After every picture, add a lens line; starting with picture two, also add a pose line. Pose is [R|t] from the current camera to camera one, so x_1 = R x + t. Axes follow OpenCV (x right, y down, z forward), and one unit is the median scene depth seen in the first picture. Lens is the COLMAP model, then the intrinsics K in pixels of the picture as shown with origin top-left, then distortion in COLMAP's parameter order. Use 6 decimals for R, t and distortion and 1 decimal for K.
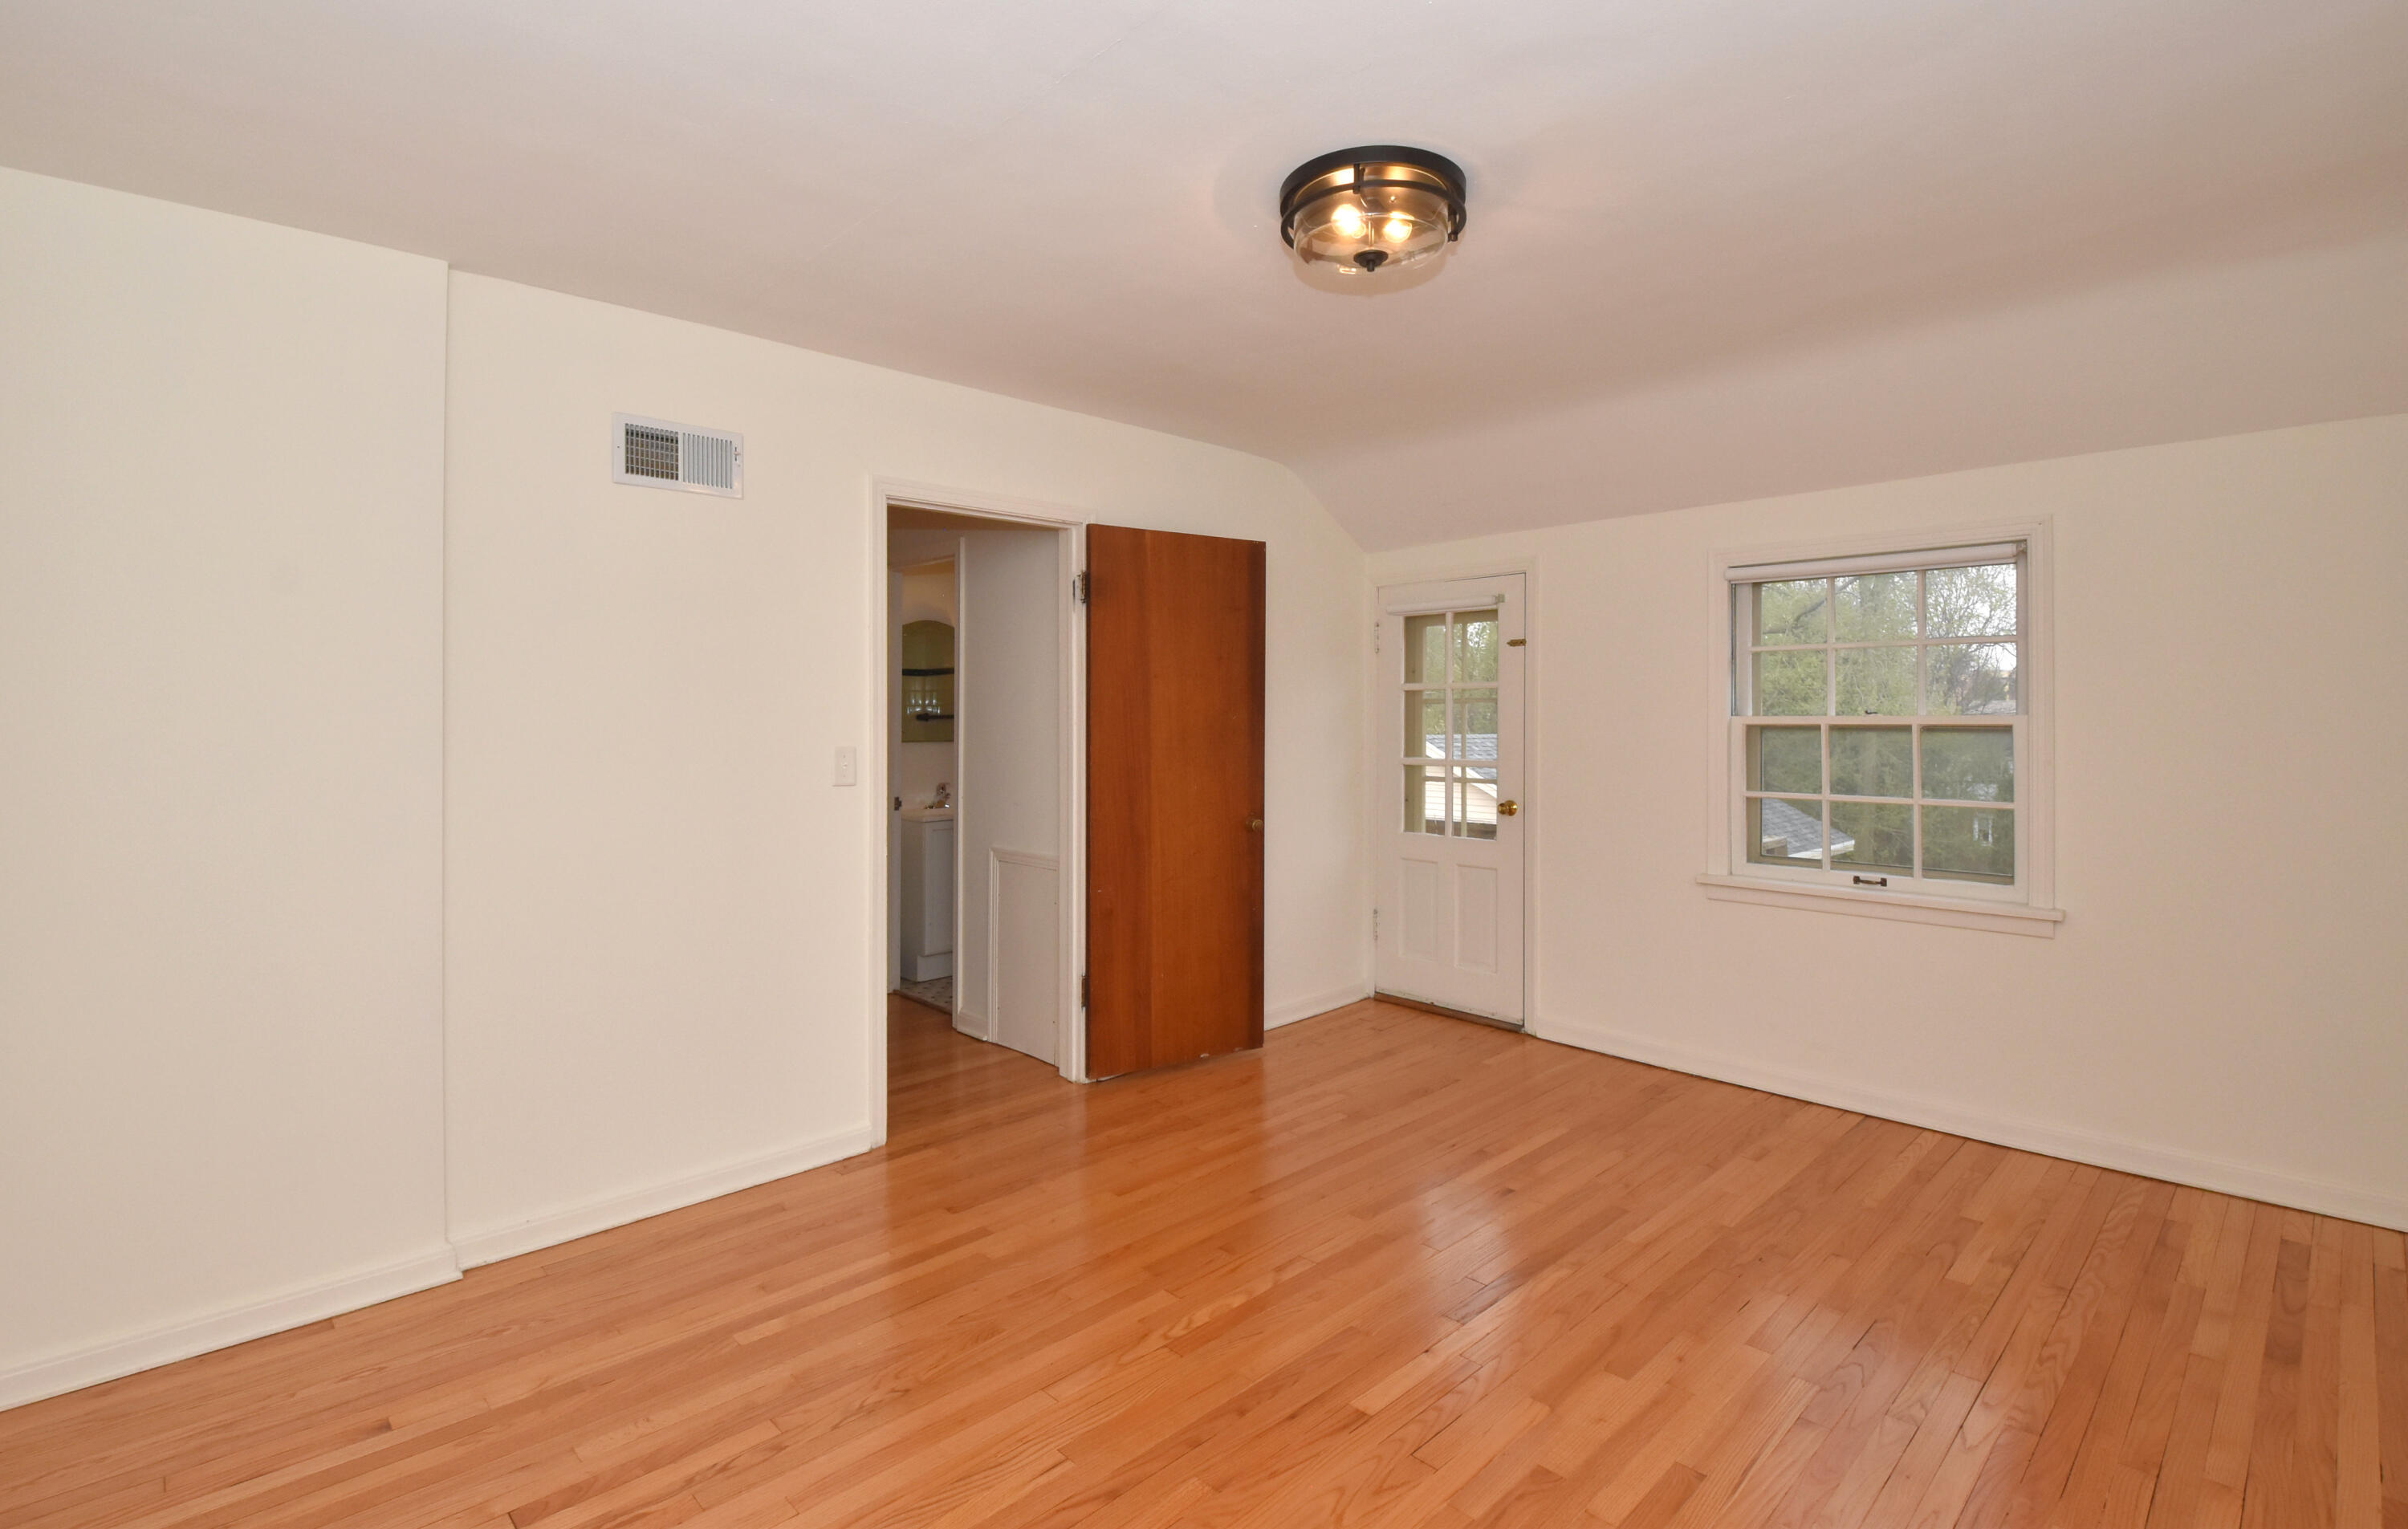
lens RADIAL K [[1093.7, 0, 1208.8], [0, 1093.7, 739.7], [0, 0, 1]] dist [-0.004385, -0.002866]
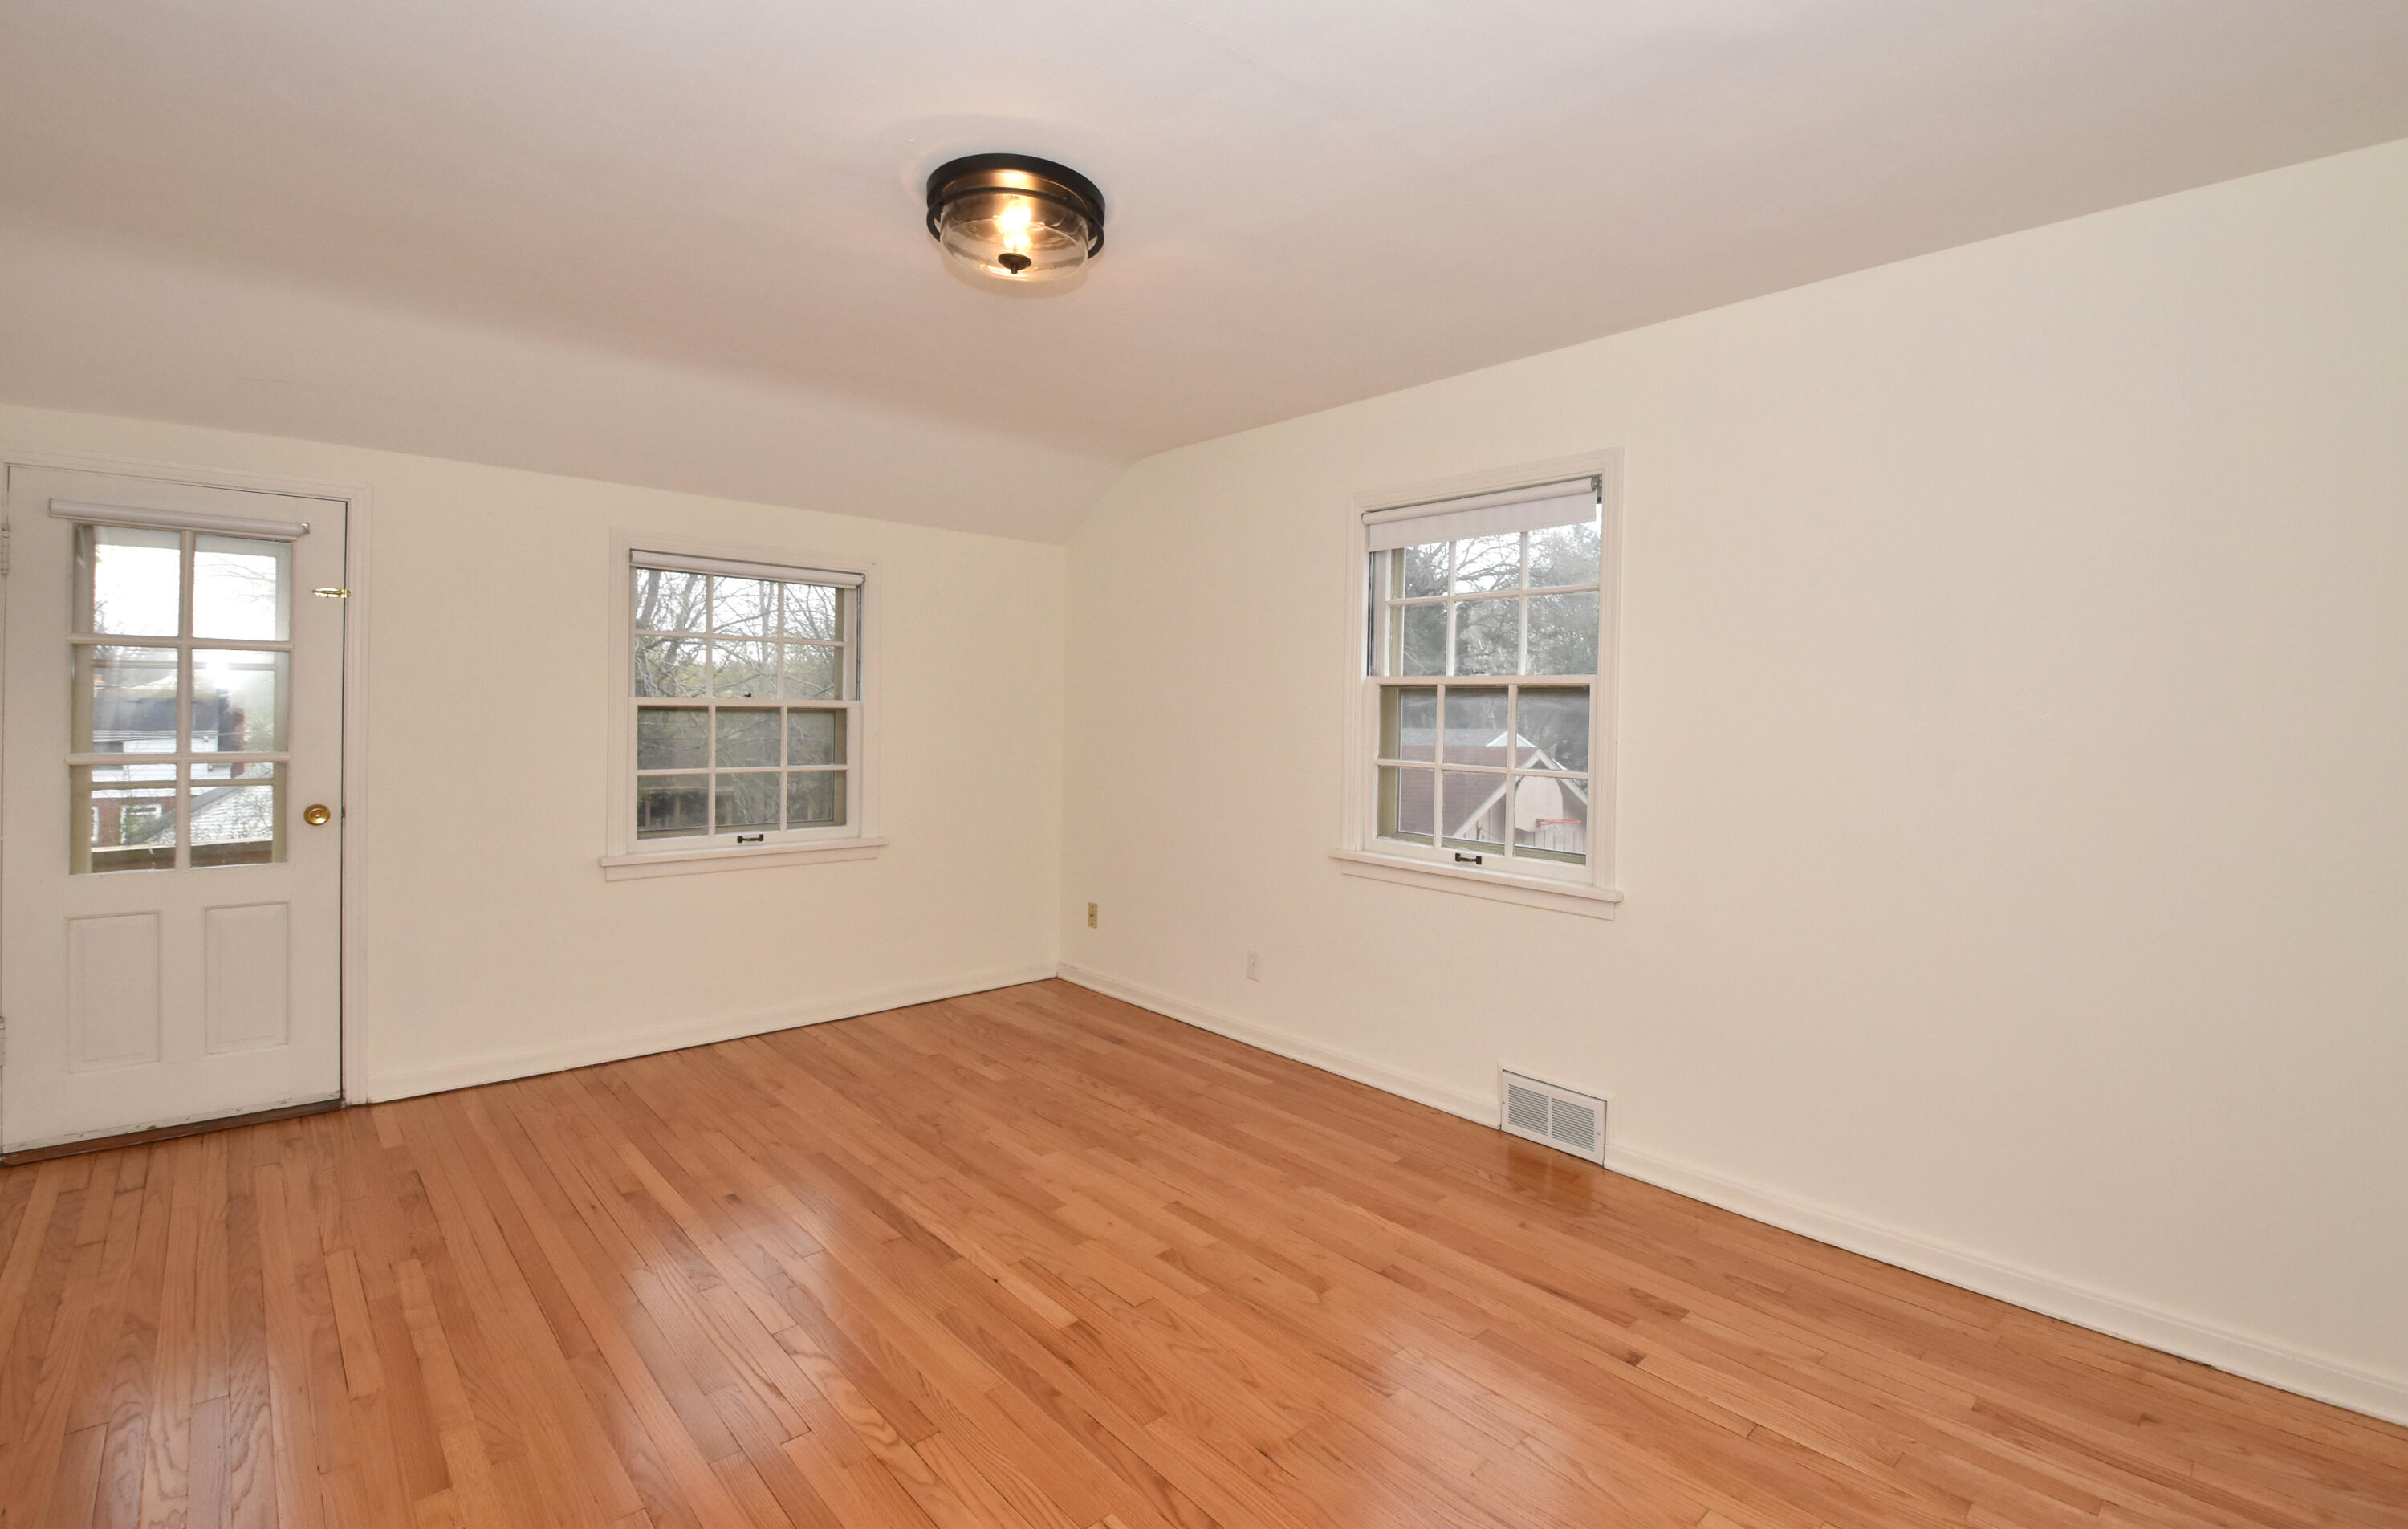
lens RADIAL K [[1093.7, 0, 1170.1], [0, 1093.7, 716.8], [0, 0, 1]] dist [-0.004385, -0.002866]
pose [[0.044823, -0.003200, 0.998990, -0.607649], [0.005479, 0.999981, 0.002957, -0.003770], [-0.998980, 0.005341, 0.044840, 0.533142]]
